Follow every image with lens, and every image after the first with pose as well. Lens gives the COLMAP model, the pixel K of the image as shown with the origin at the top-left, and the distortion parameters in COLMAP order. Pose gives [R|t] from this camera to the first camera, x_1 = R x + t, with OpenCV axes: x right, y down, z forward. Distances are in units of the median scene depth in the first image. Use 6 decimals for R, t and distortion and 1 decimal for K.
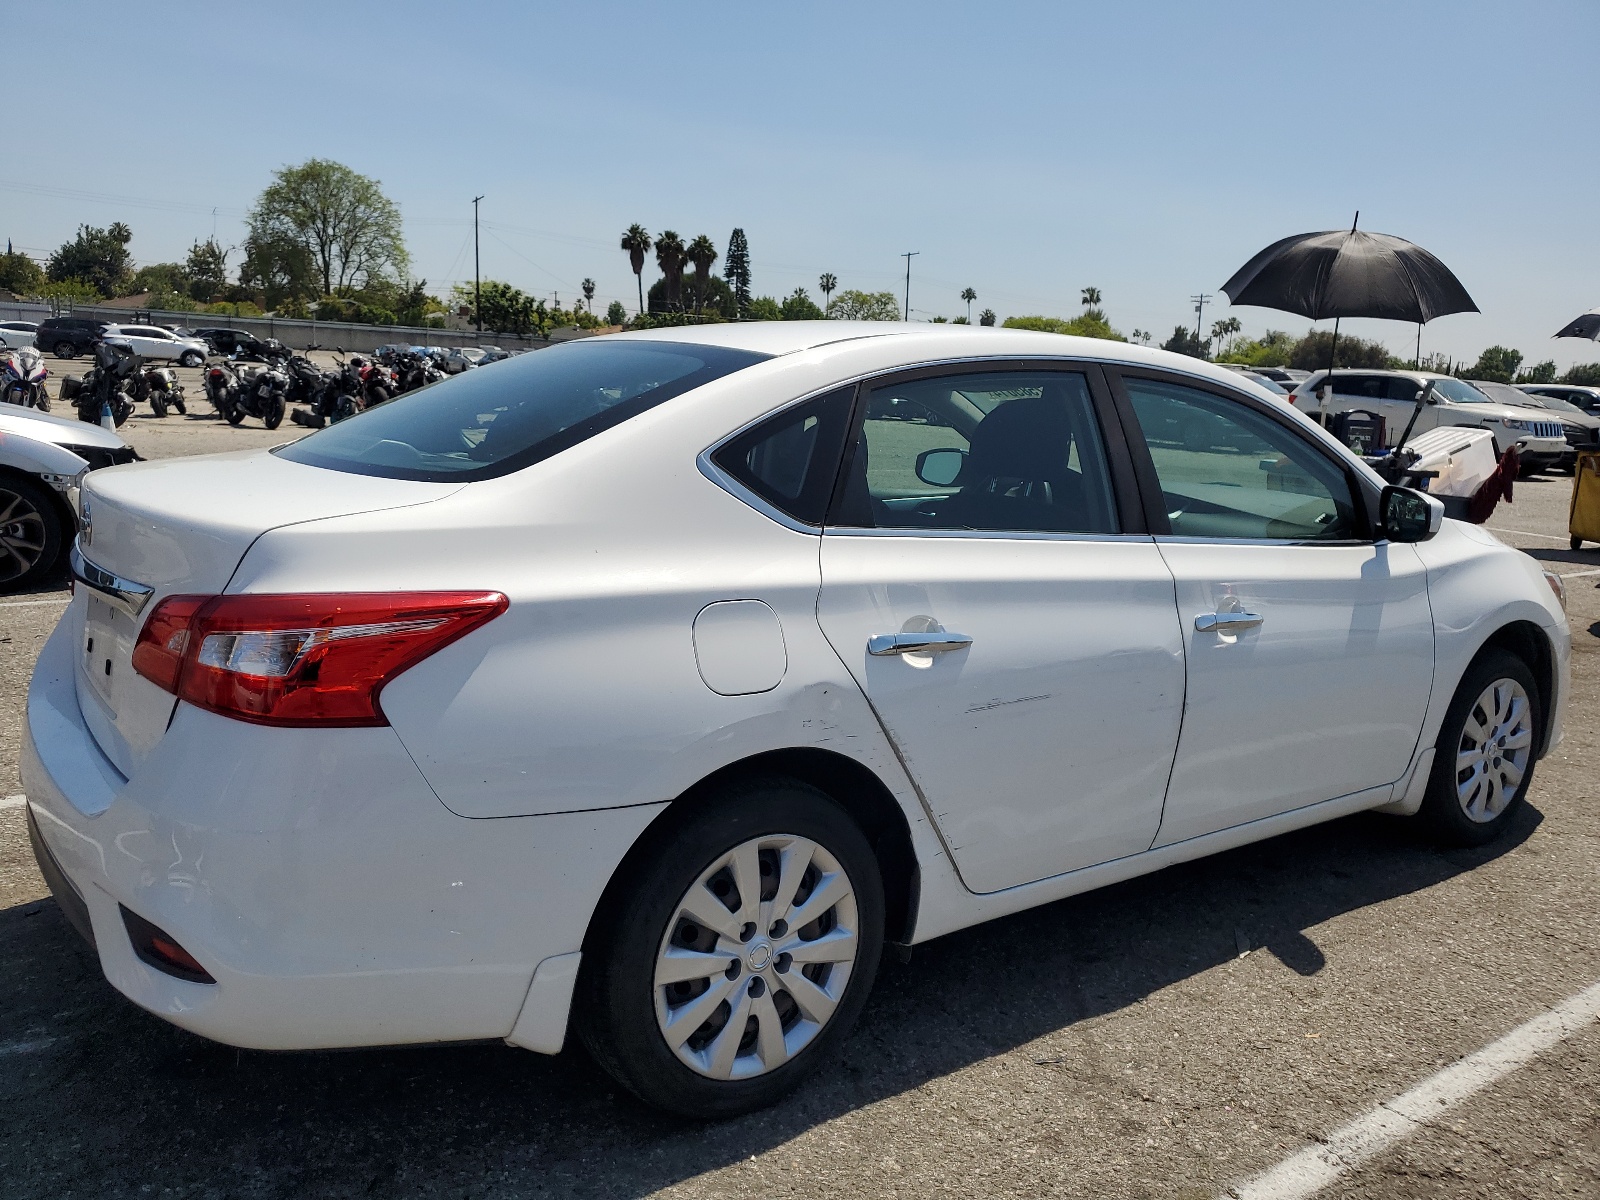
lens RADIAL K [[1227.4, 0, 796.5], [0, 1227.4, 600.6], [0, 0, 1]] dist [0.008407, 0.018782]
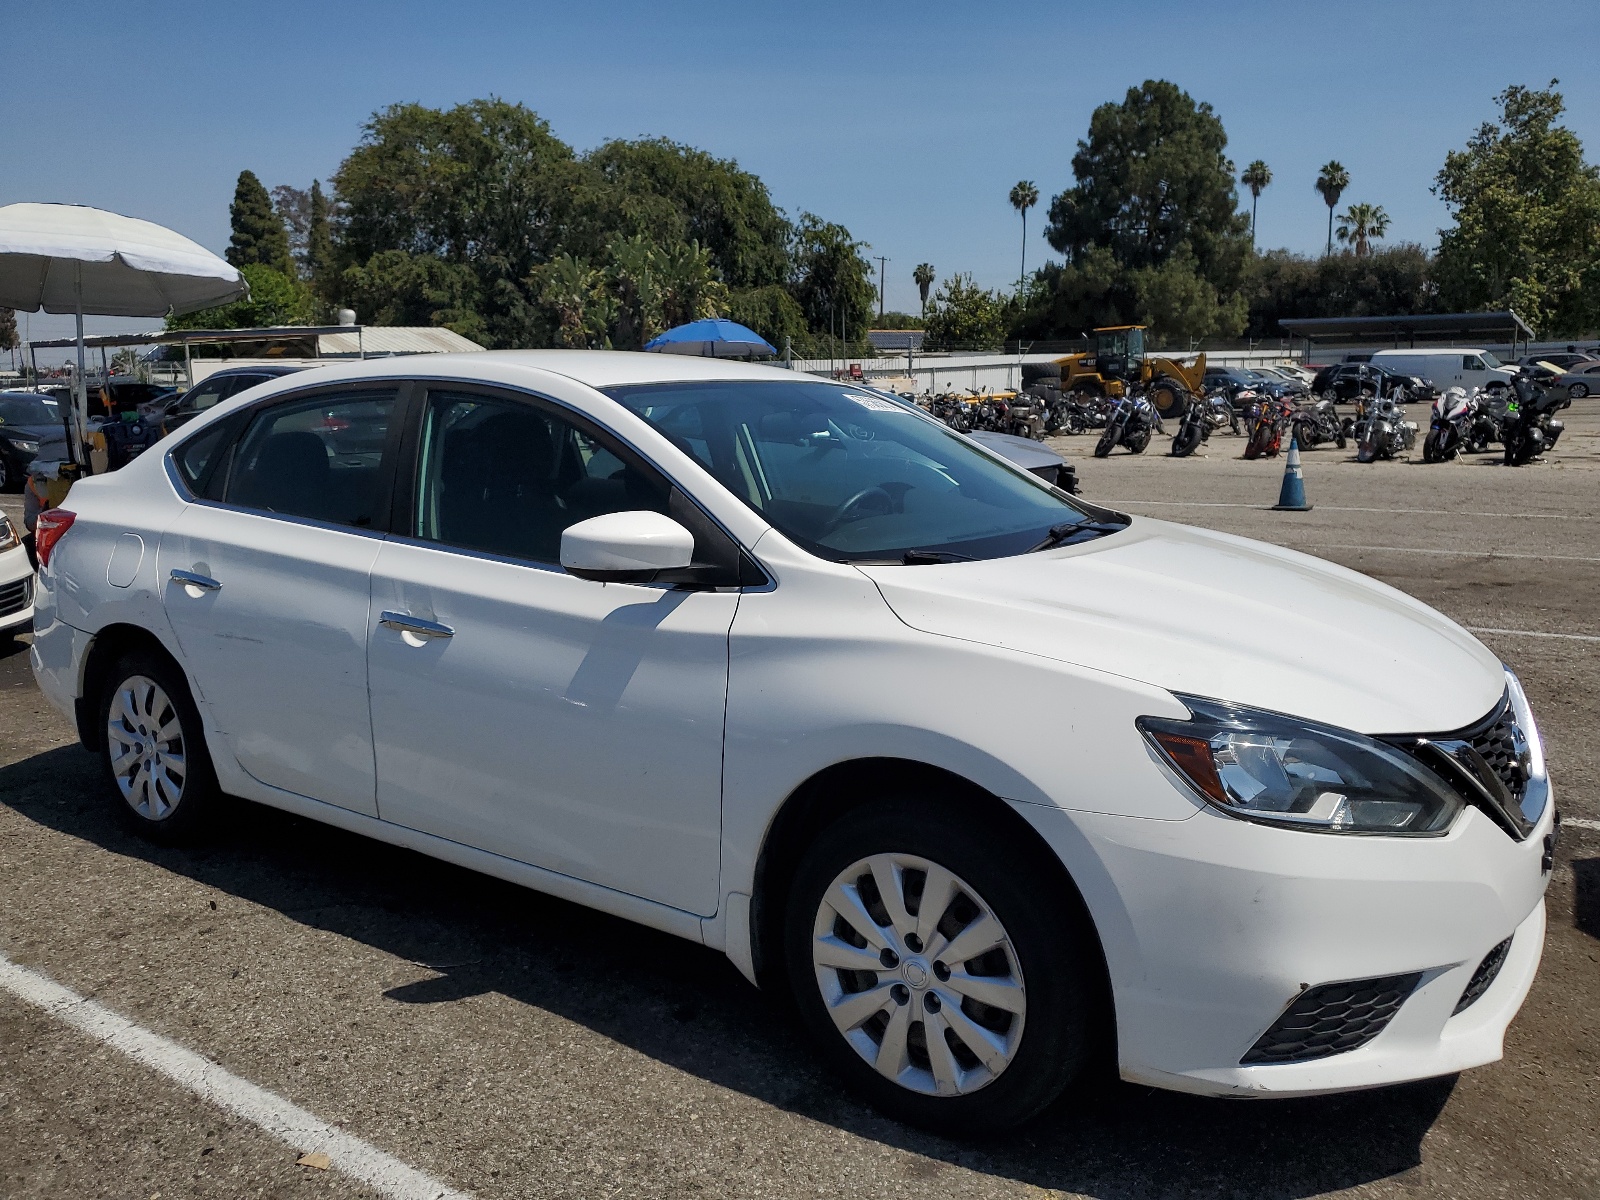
lens RADIAL K [[1227.4, 0, 797.8], [0, 1227.4, 598.4], [0, 0, 1]] dist [0.008407, 0.018782]
pose [[0.340887, 0.112702, -0.933324, 1.524310], [-0.144015, 0.987330, 0.066623, -0.128411], [0.929008, 0.111701, 0.352799, 1.004042]]
